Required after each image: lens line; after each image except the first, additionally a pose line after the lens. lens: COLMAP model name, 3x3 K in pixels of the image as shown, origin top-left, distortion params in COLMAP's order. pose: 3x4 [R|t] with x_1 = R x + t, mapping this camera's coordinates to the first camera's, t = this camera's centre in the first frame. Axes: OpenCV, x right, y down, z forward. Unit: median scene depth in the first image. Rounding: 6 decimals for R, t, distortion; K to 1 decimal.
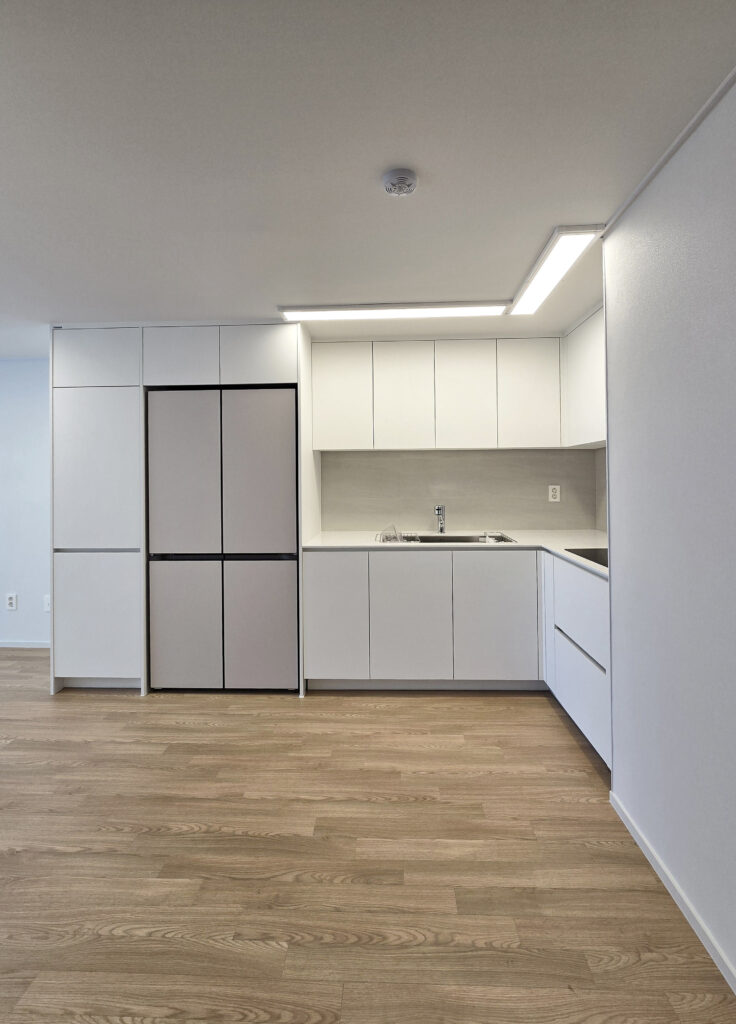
lens RADIAL K [[470.2, 0, 400.5], [0, 470.2, 471.4], [0, 0, 1]] dist [0.000092, 0.000005]
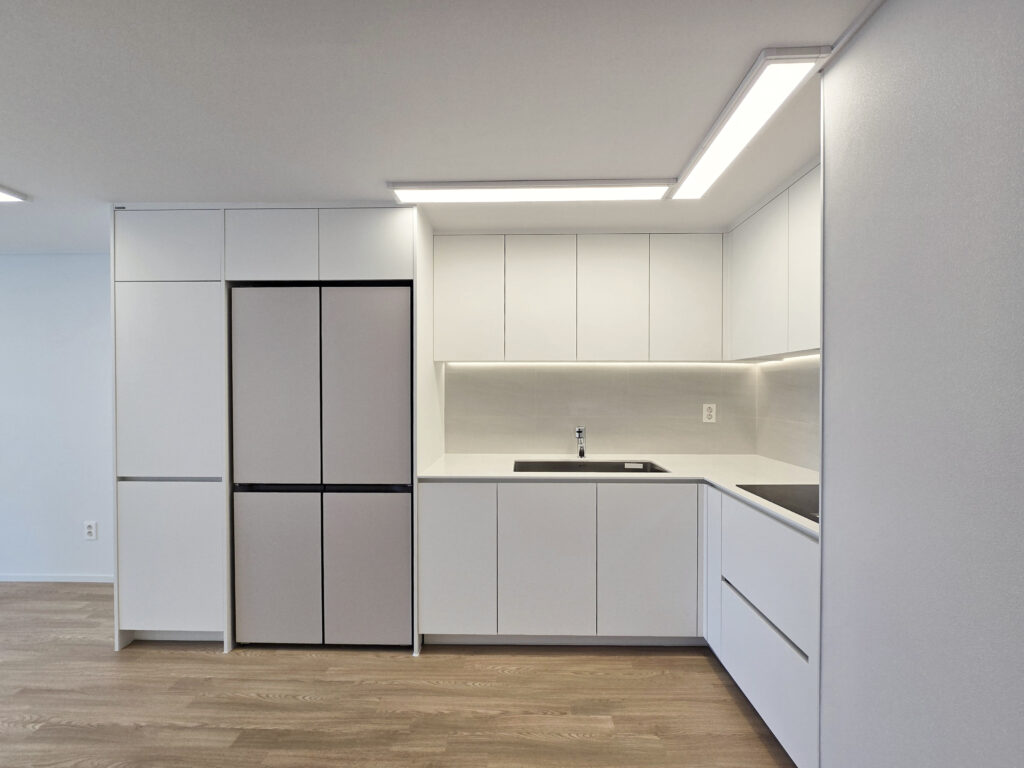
lens RADIAL K [[433.3, 0, 517.5], [0, 433.3, 393.2], [0, 0, 1]] dist [-0.000990, 0.000917]
pose [[0.999389, 0.012095, -0.032777, -0.009547], [-0.011298, 0.999638, 0.024403, -0.009383], [0.033061, -0.024018, 0.999165, 0.259573]]
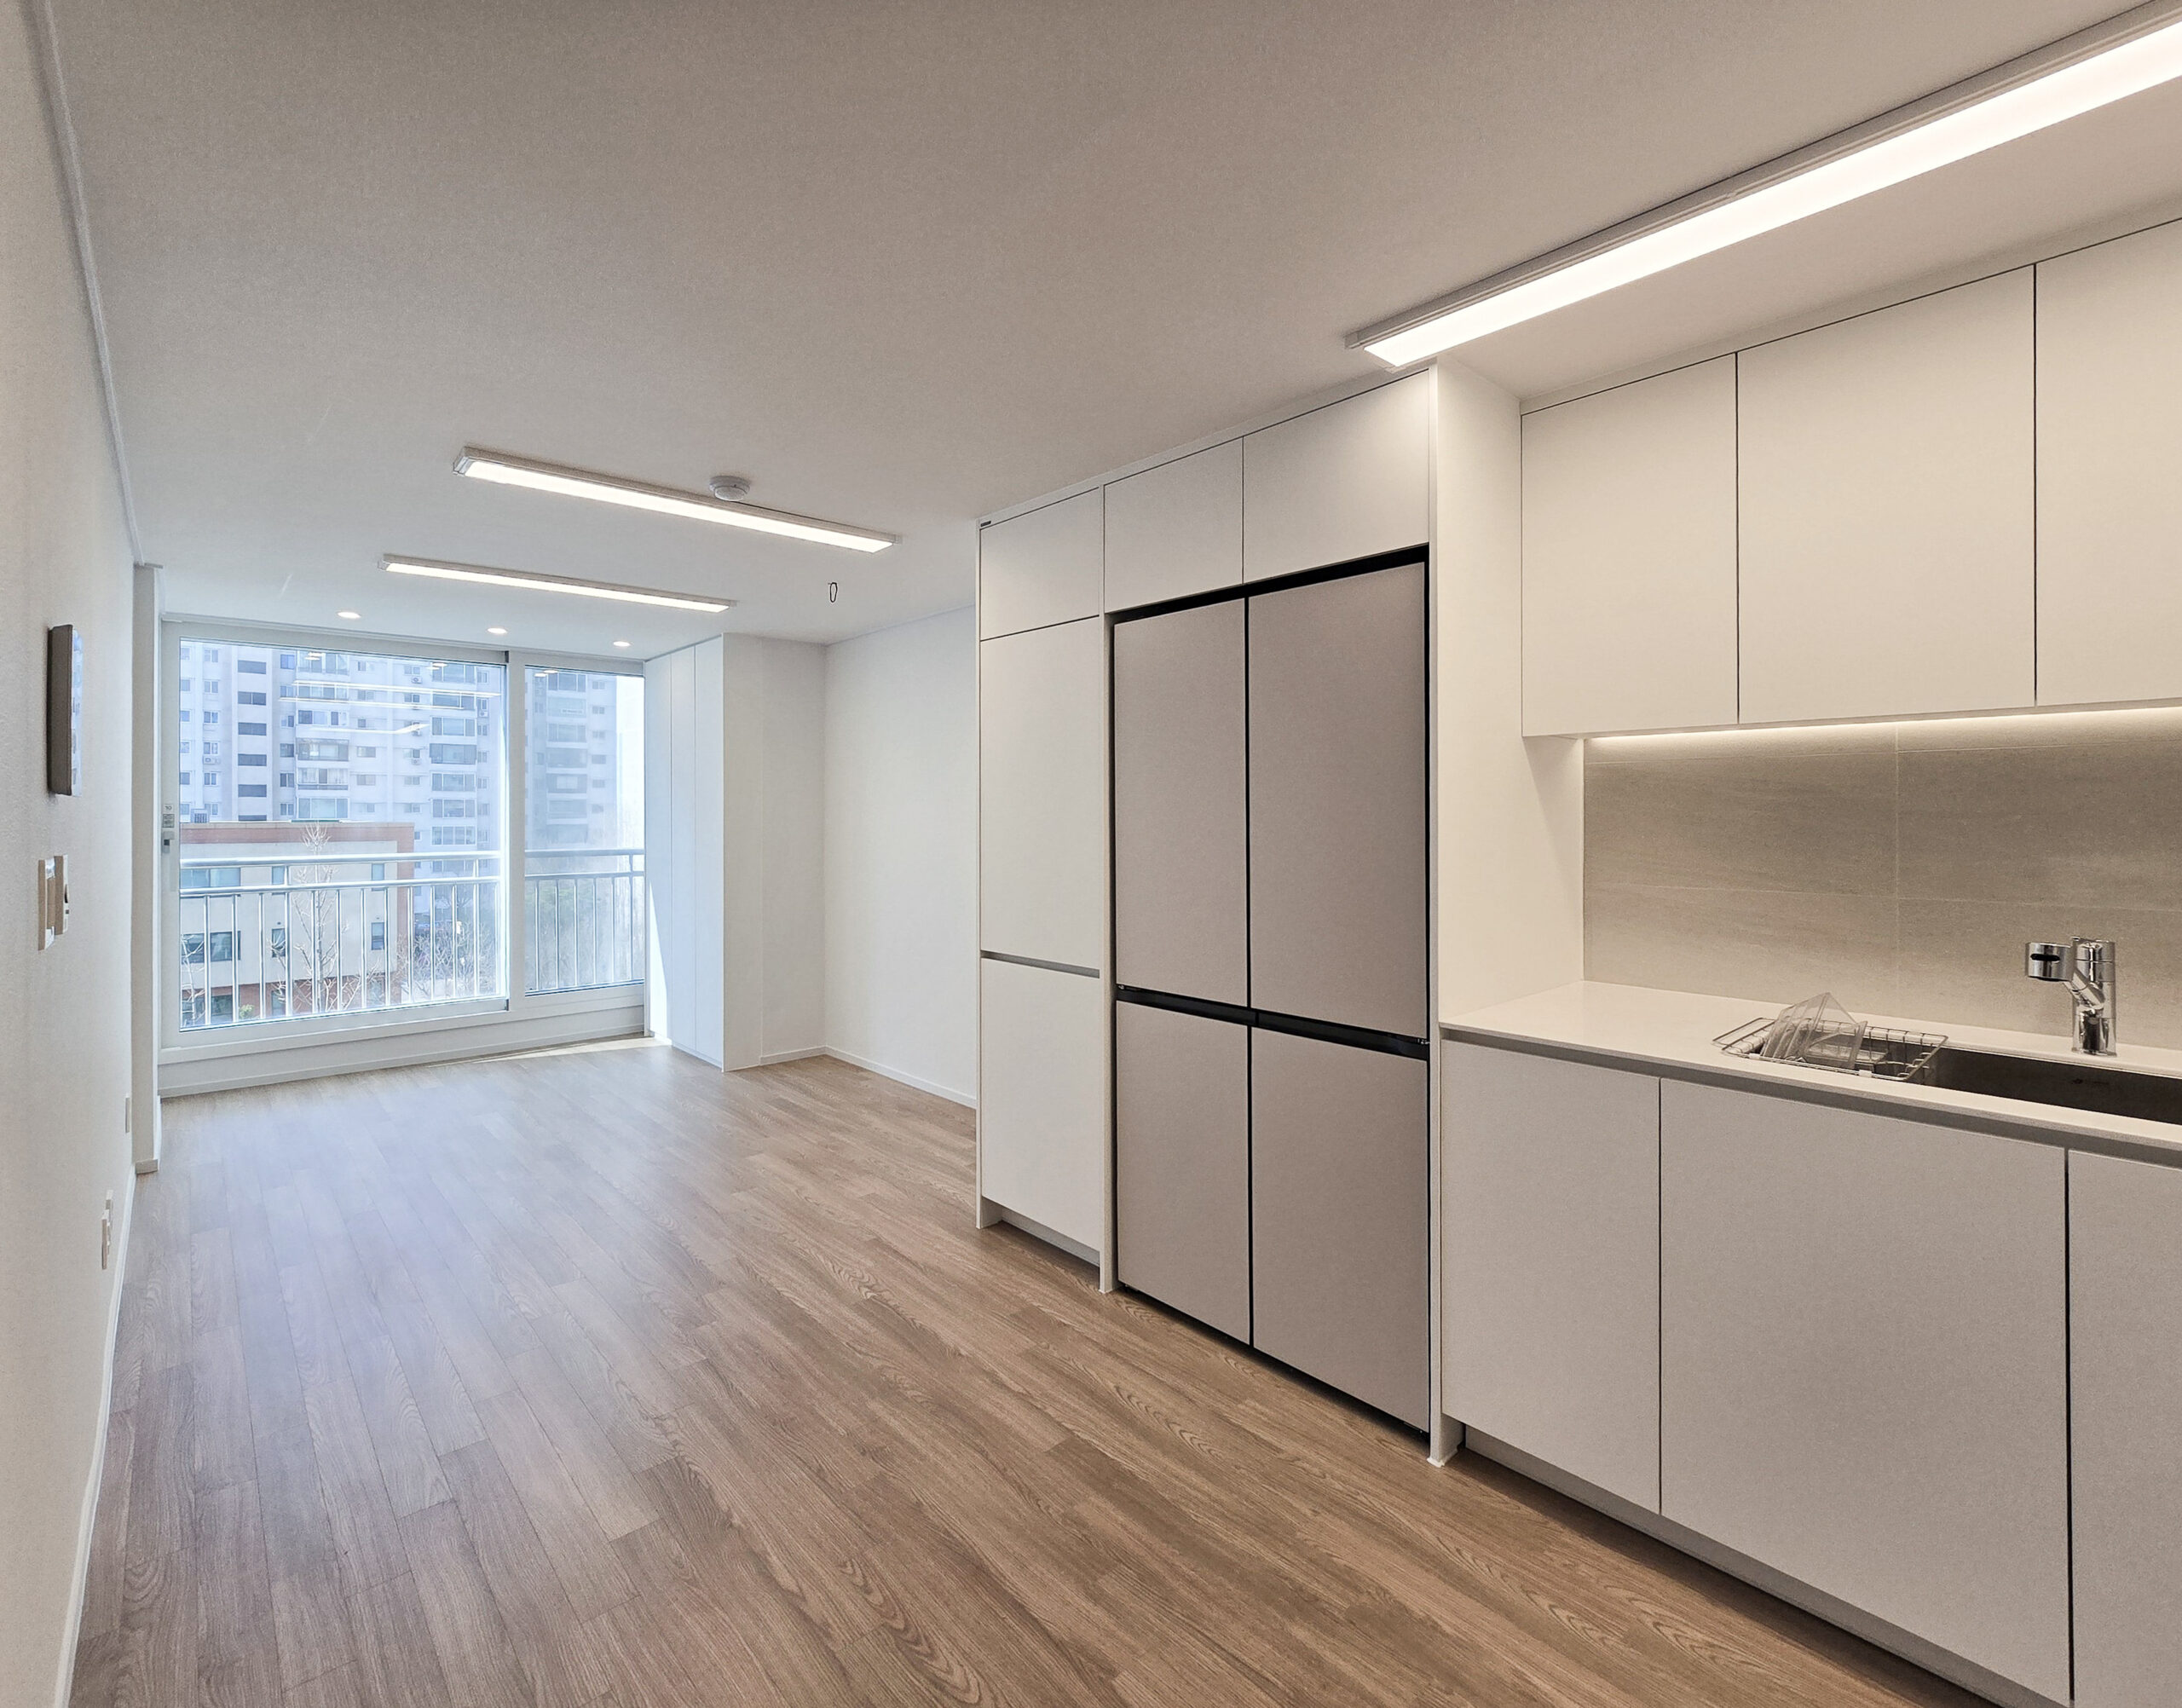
lens RADIAL K [[1023.6, 0, 1105.0], [0, 1023.6, 806.5], [0, 0, 1]] dist [0.001241, -0.000086]
pose [[0.653823, 0.005871, -0.756625, 0.205731], [0.005133, 0.999912, 0.012194, -0.007822], [0.756630, -0.011857, 0.653736, 0.359139]]
